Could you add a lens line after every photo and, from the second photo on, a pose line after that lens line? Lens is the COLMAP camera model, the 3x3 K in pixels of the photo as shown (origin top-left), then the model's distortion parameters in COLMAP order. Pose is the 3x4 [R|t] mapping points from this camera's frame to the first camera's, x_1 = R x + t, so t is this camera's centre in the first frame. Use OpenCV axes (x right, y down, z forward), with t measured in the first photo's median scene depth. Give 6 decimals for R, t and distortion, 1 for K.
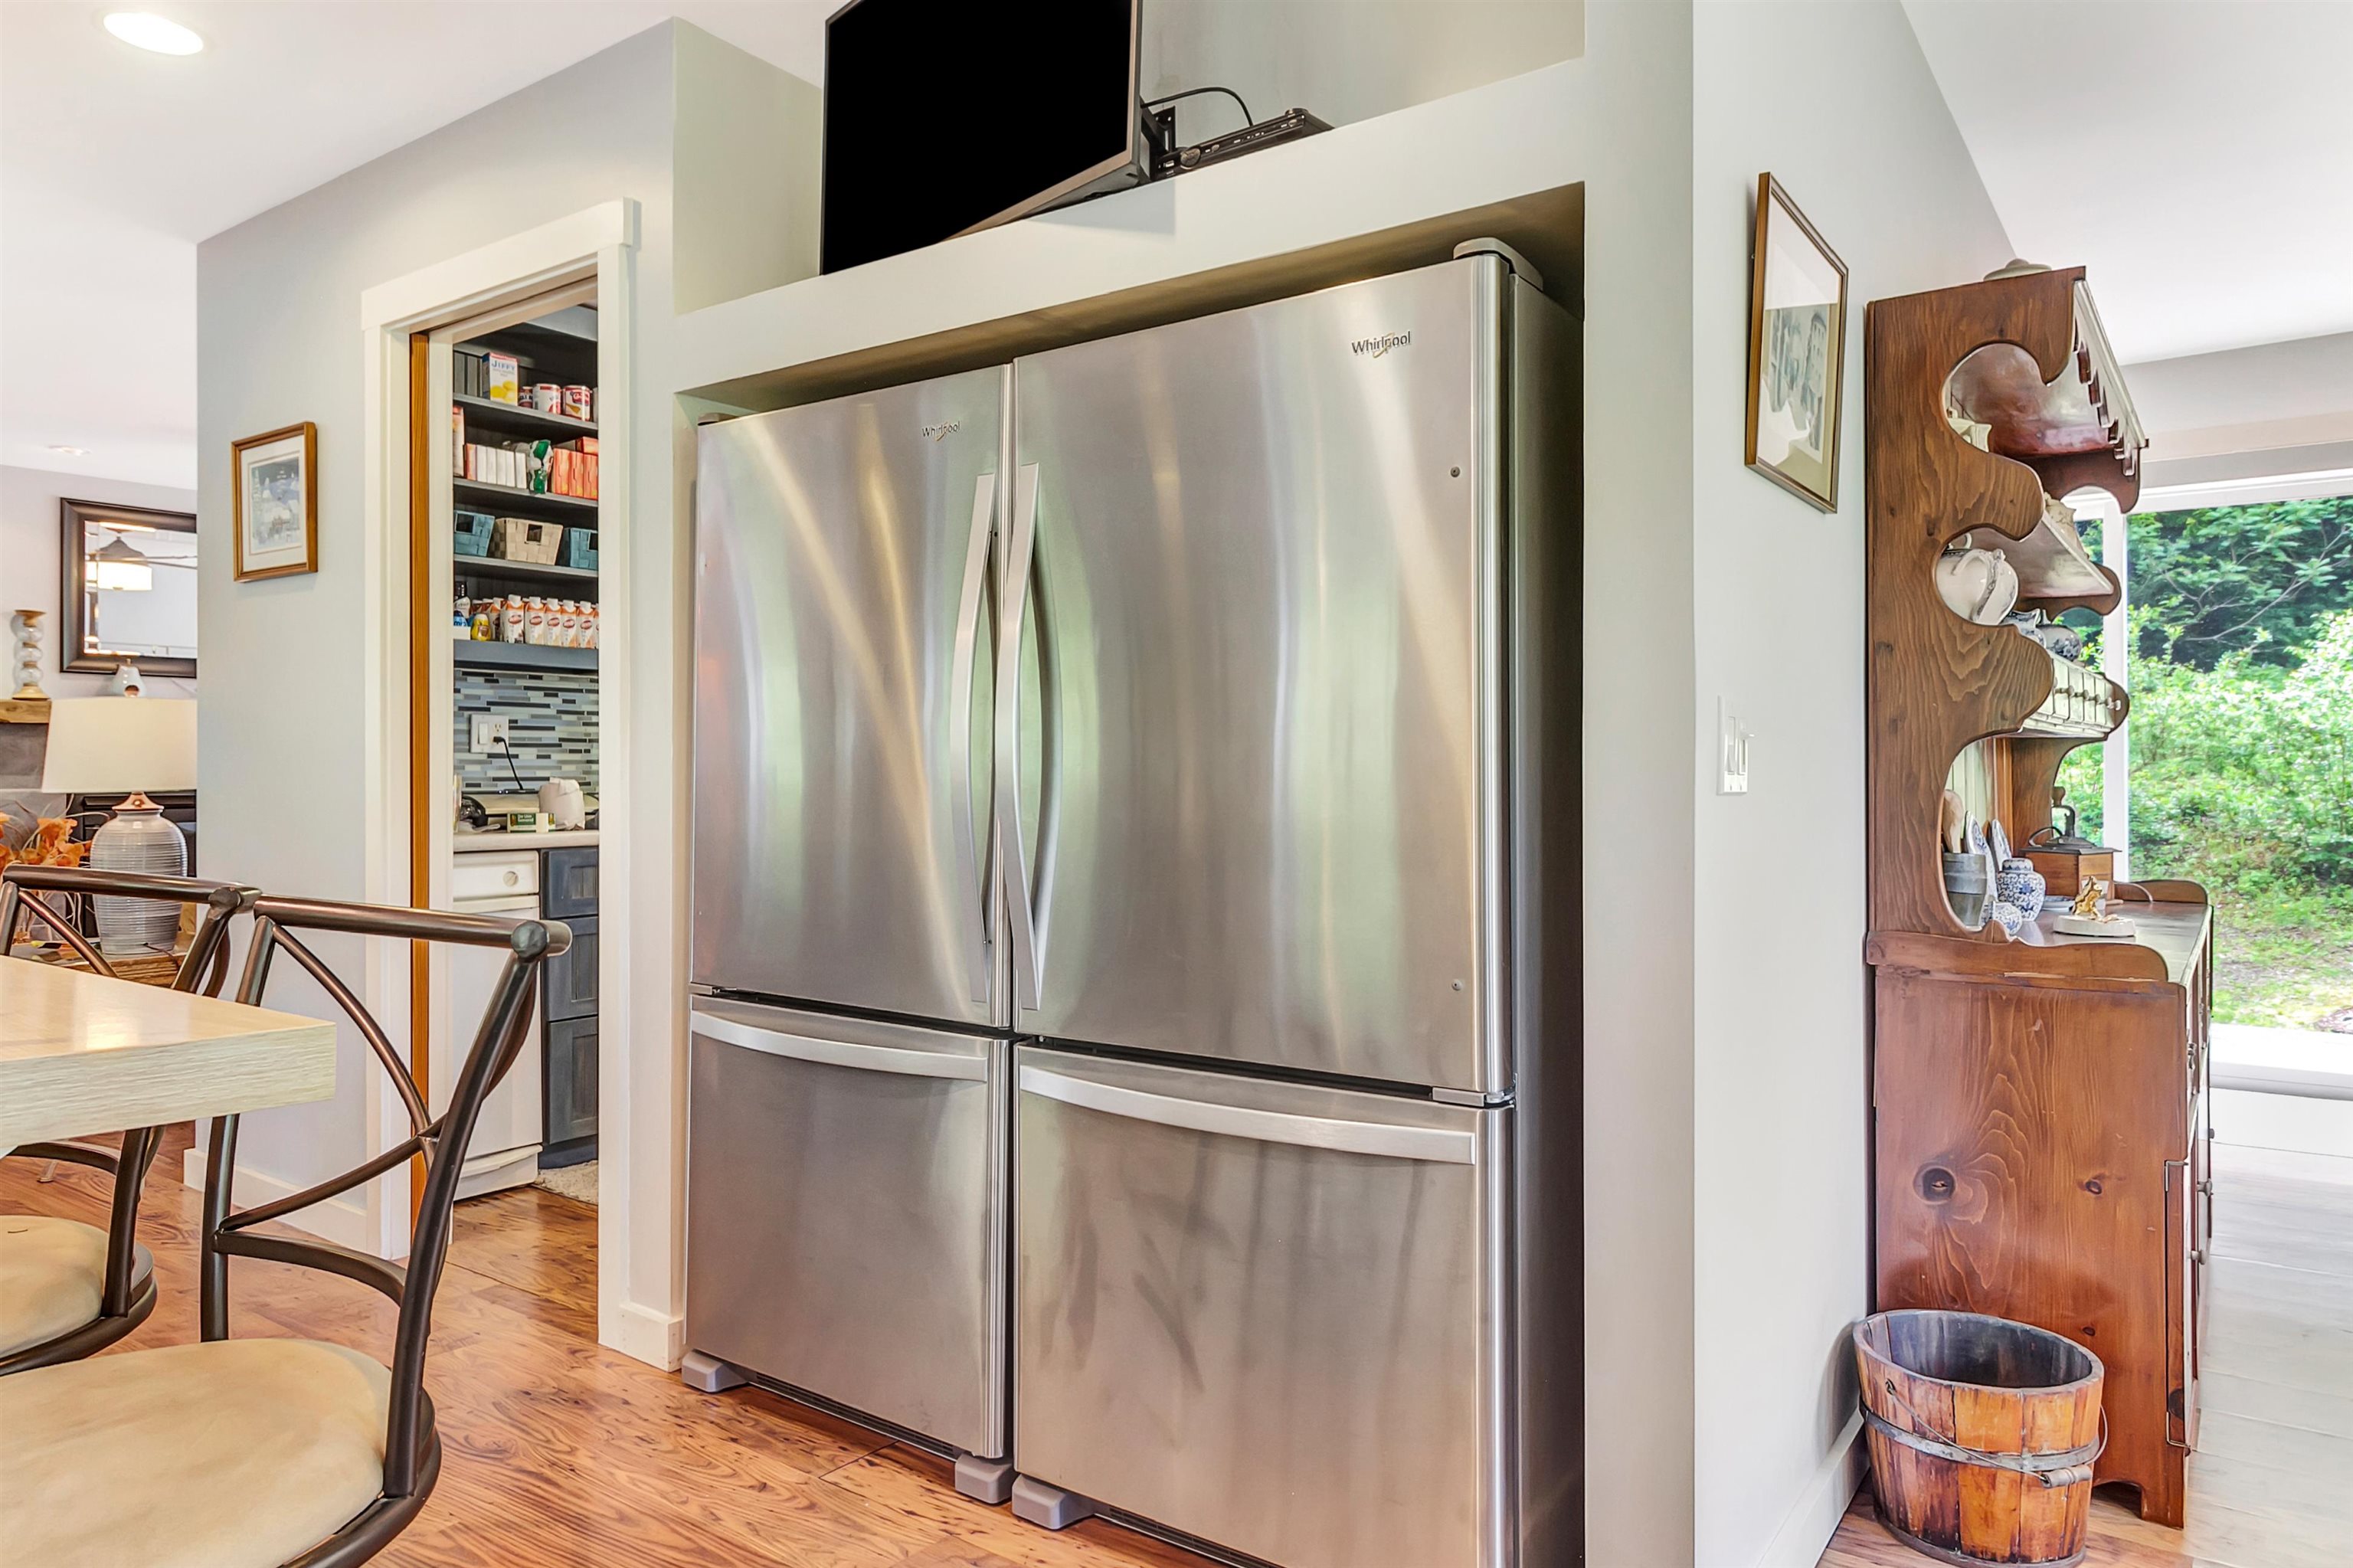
lens RADIAL K [[1518.7, 0, 1177.6], [0, 1518.7, 779.1], [0, 0, 1]] dist [0.007483, 0.003294]
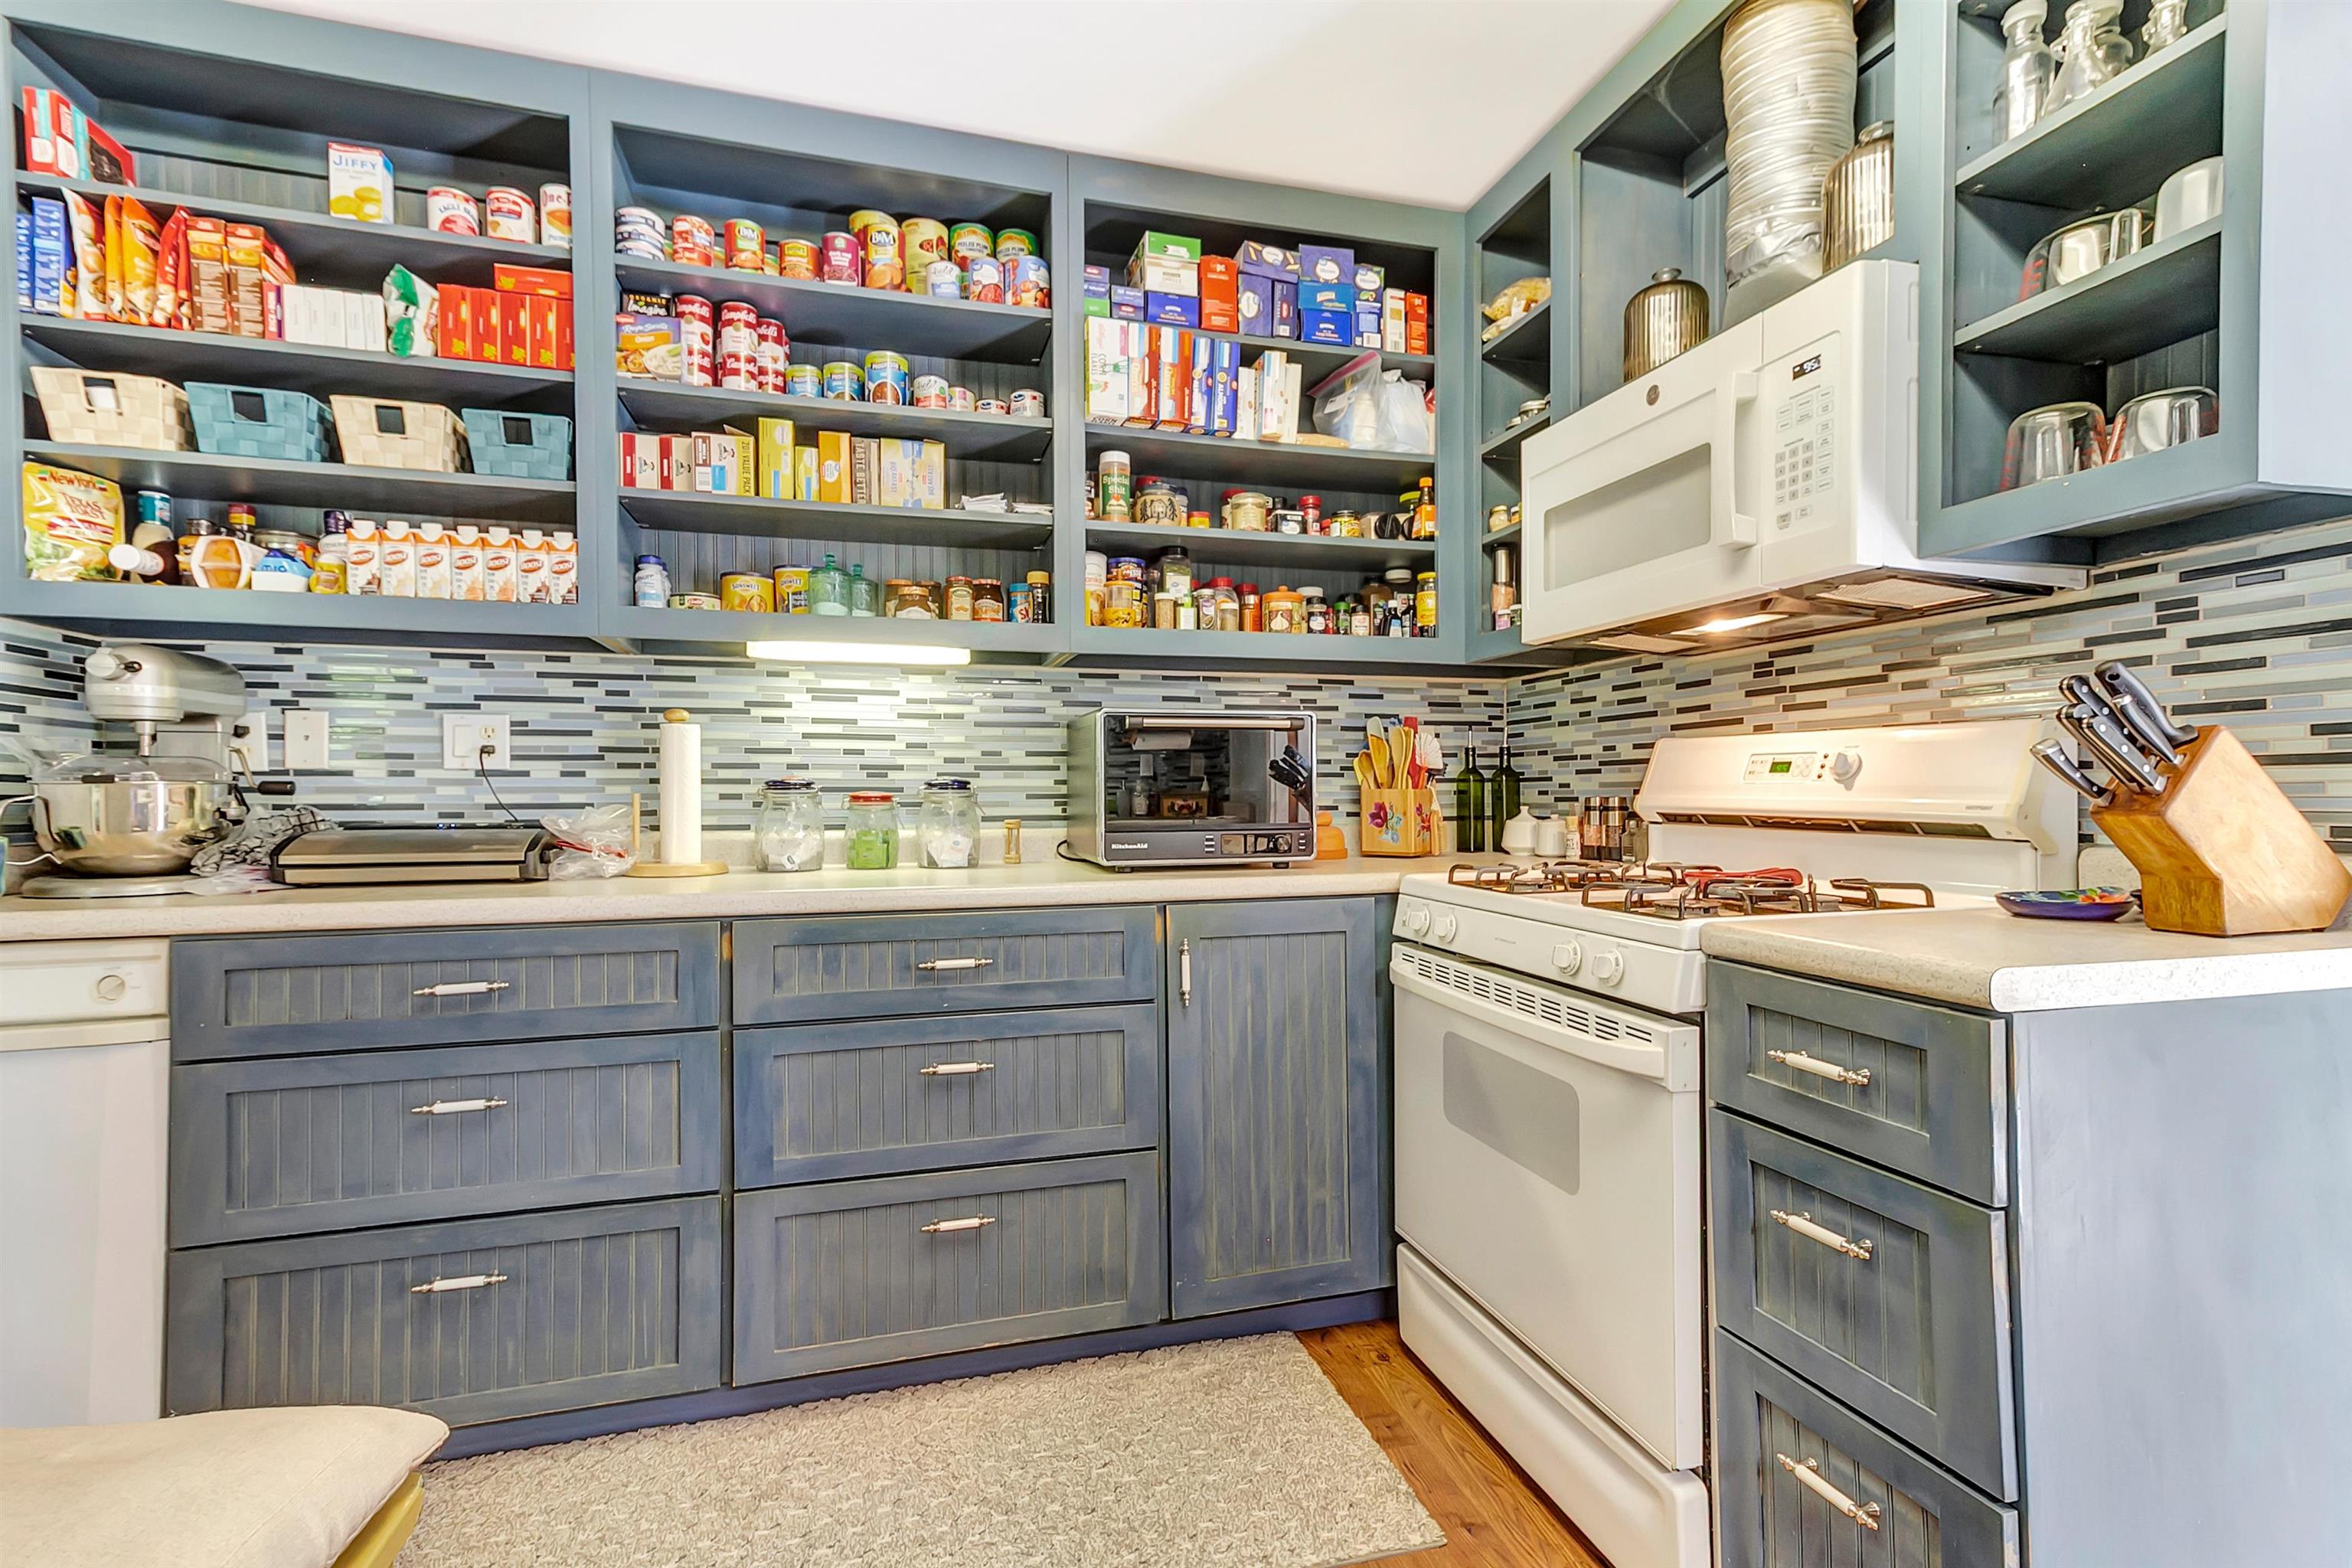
lens RADIAL K [[1091.7, 0, 1186.1], [0, 1091.7, 792.8], [0, 0, 1]] dist [0.022372, 0.002932]
pose [[0.776470, 0.001562, -0.630153, 0.119289], [-0.001928, 0.999998, 0.000104, -0.007035], [0.630152, 0.001134, 0.776471, 0.822155]]
